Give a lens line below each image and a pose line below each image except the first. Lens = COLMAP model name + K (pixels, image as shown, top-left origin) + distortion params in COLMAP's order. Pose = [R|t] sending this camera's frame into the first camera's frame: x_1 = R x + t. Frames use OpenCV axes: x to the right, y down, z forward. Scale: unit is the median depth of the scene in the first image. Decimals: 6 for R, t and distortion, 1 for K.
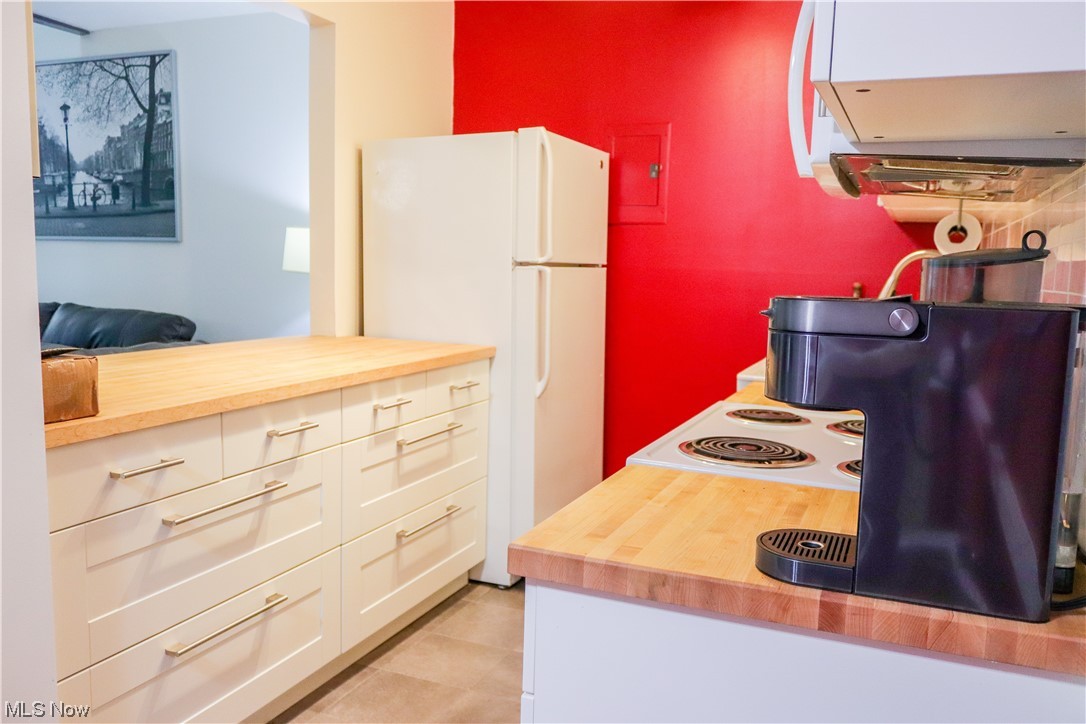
lens RADIAL K [[880.6, 0, 549.7], [0, 880.6, 366.3], [0, 0, 1]] dist [0.000845, 0.001104]
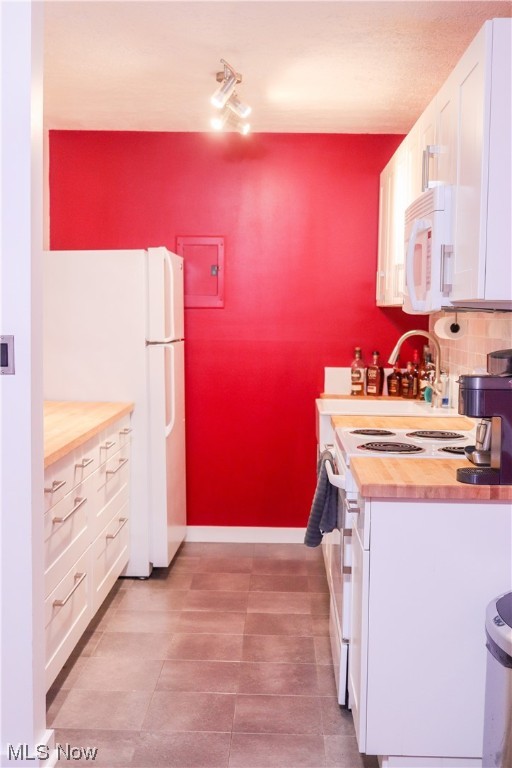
lens RADIAL K [[877.1, 0, 254.4], [0, 877.1, 385.6], [0, 0, 1]] dist [0.022137, 0.000000]
pose [[0.936580, -0.046356, 0.347376, -0.376982], [0.057337, 0.998126, -0.021391, -0.009390], [-0.345733, 0.039952, 0.937482, -0.376176]]
